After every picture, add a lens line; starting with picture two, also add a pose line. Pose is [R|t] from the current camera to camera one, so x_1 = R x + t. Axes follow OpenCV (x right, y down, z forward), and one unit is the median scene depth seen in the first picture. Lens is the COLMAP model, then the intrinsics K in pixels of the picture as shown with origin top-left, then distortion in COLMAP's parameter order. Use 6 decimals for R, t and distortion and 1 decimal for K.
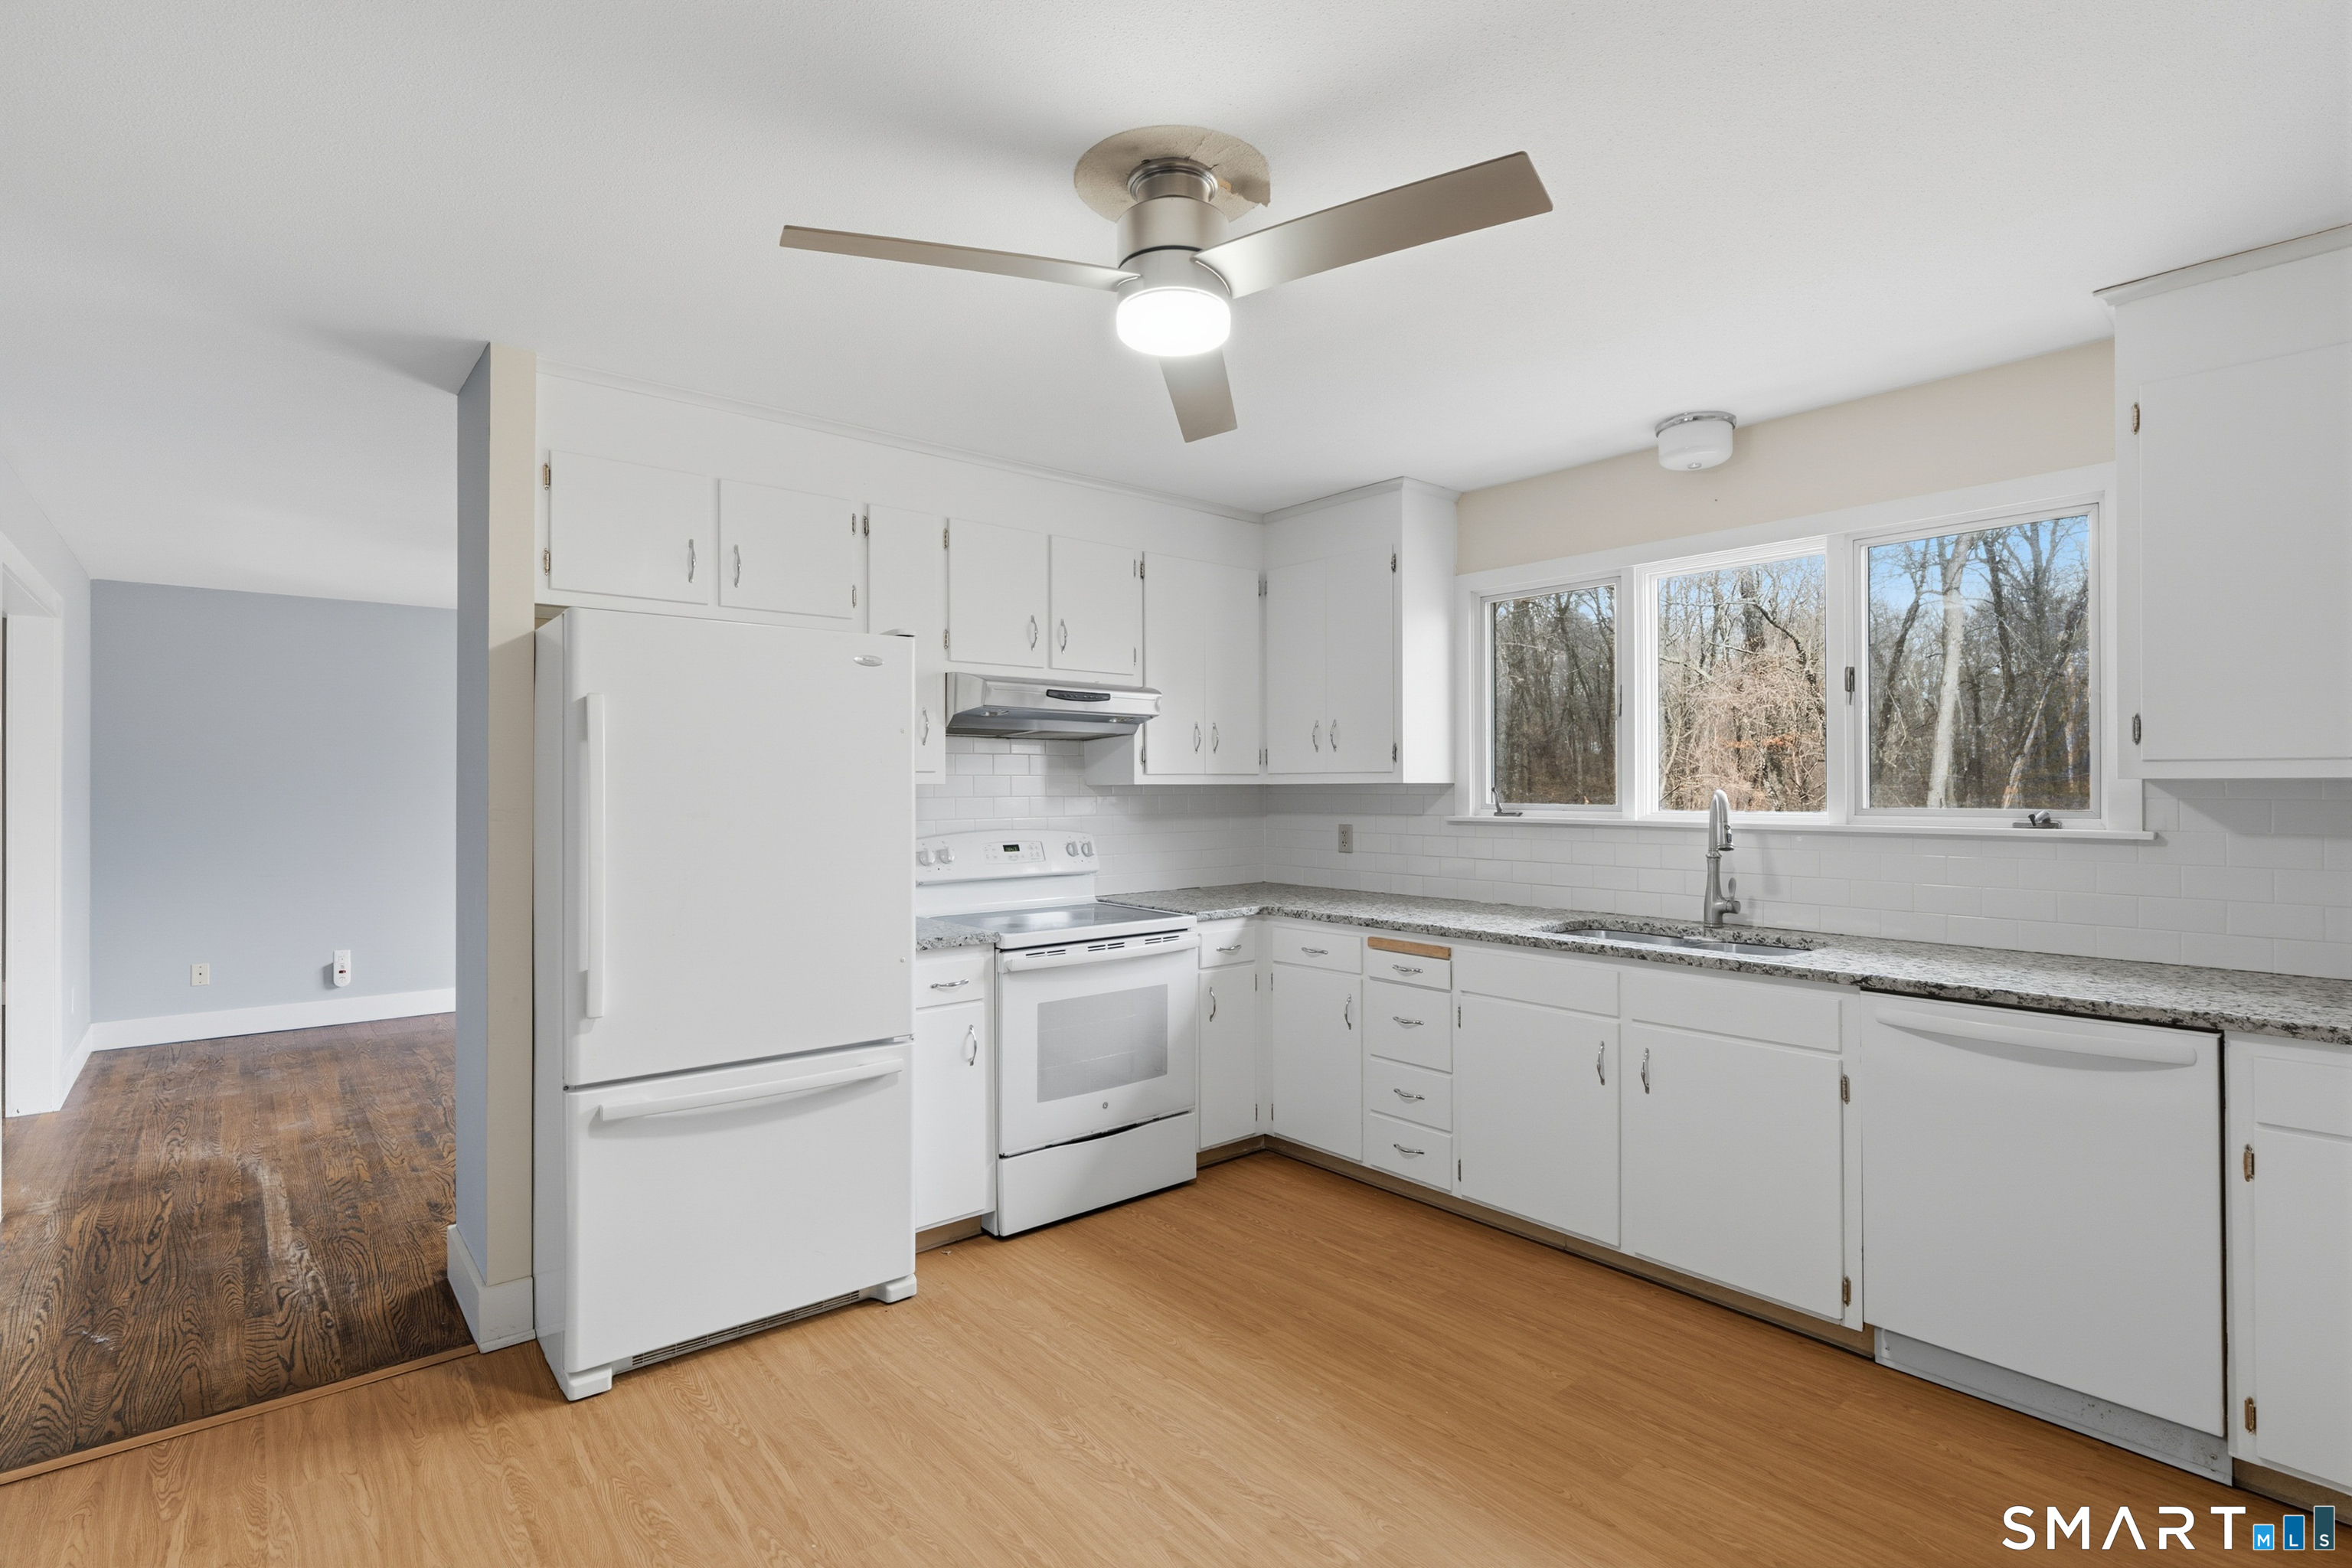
lens RADIAL K [[1138.0, 0, 1181.1], [0, 1138.0, 779.8], [0, 0, 1]] dist [0.000843, 0.000272]
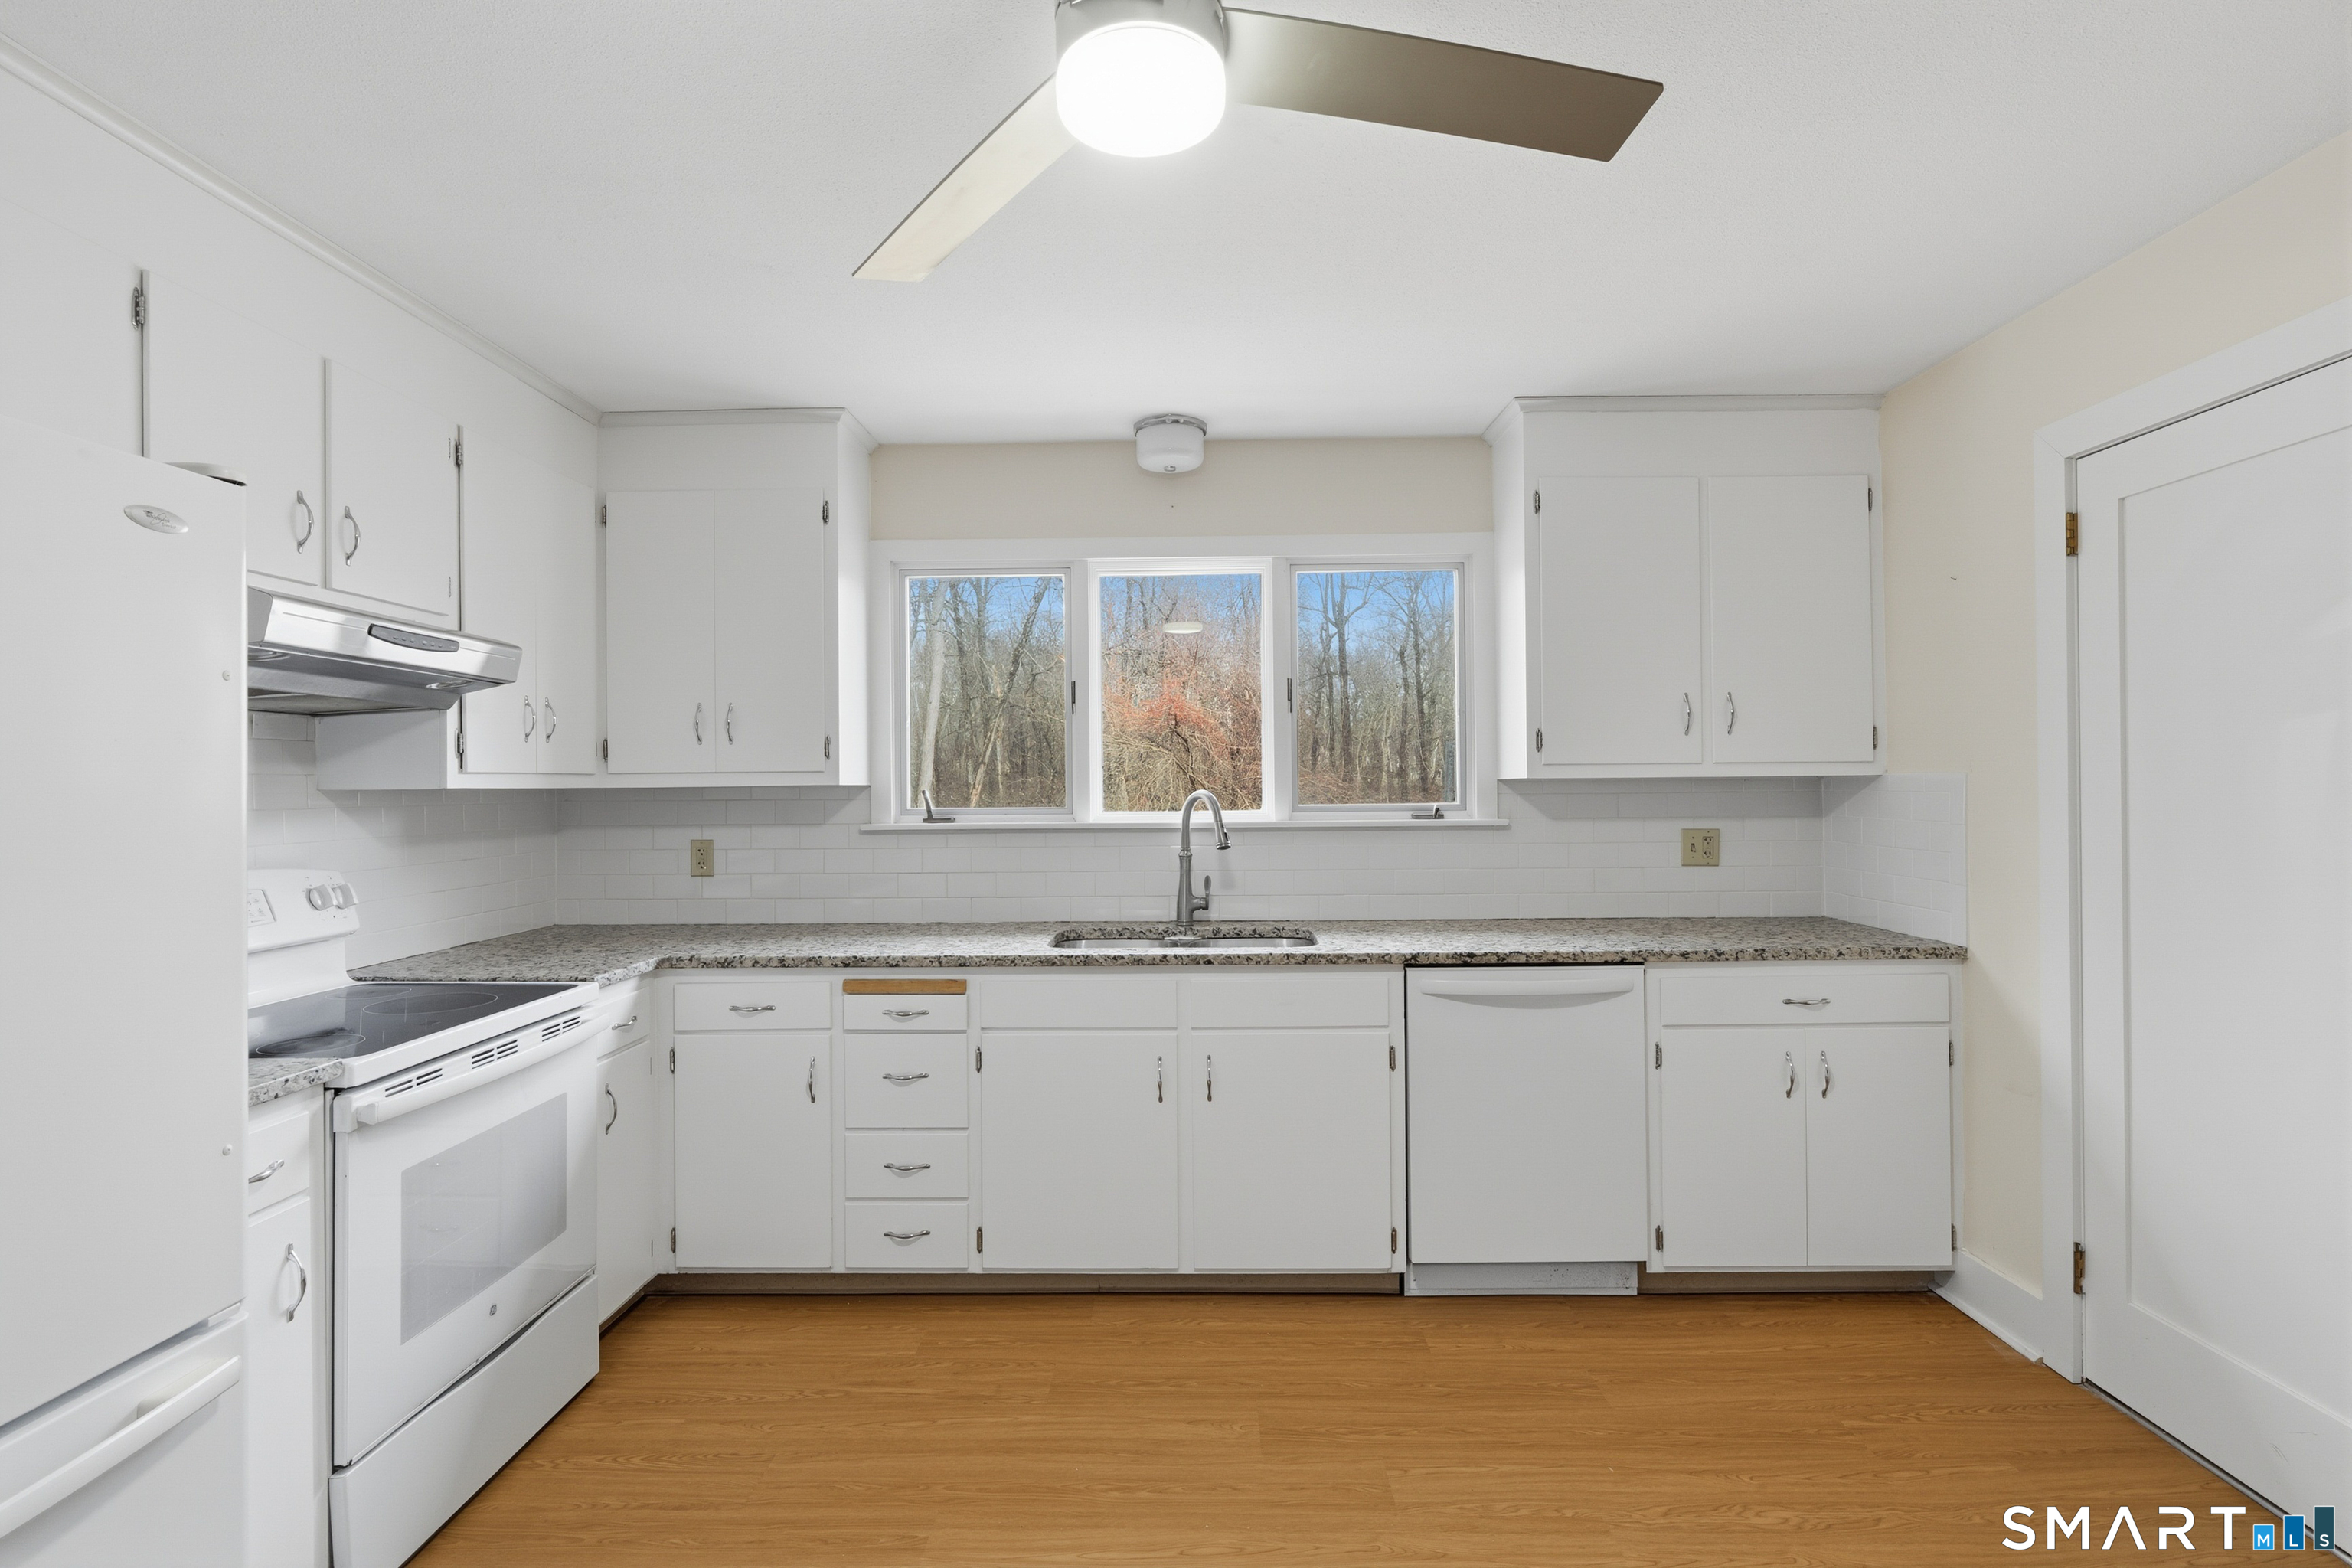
lens RADIAL K [[1138.0, 0, 1184.7], [0, 1138.0, 780.2], [0, 0, 1]] dist [0.000843, 0.000272]
pose [[0.656748, 0.000874, 0.754110, -0.301263], [0.003004, 0.999988, -0.003774, 0.003542], [-0.754105, 0.004744, 0.656737, 0.330517]]
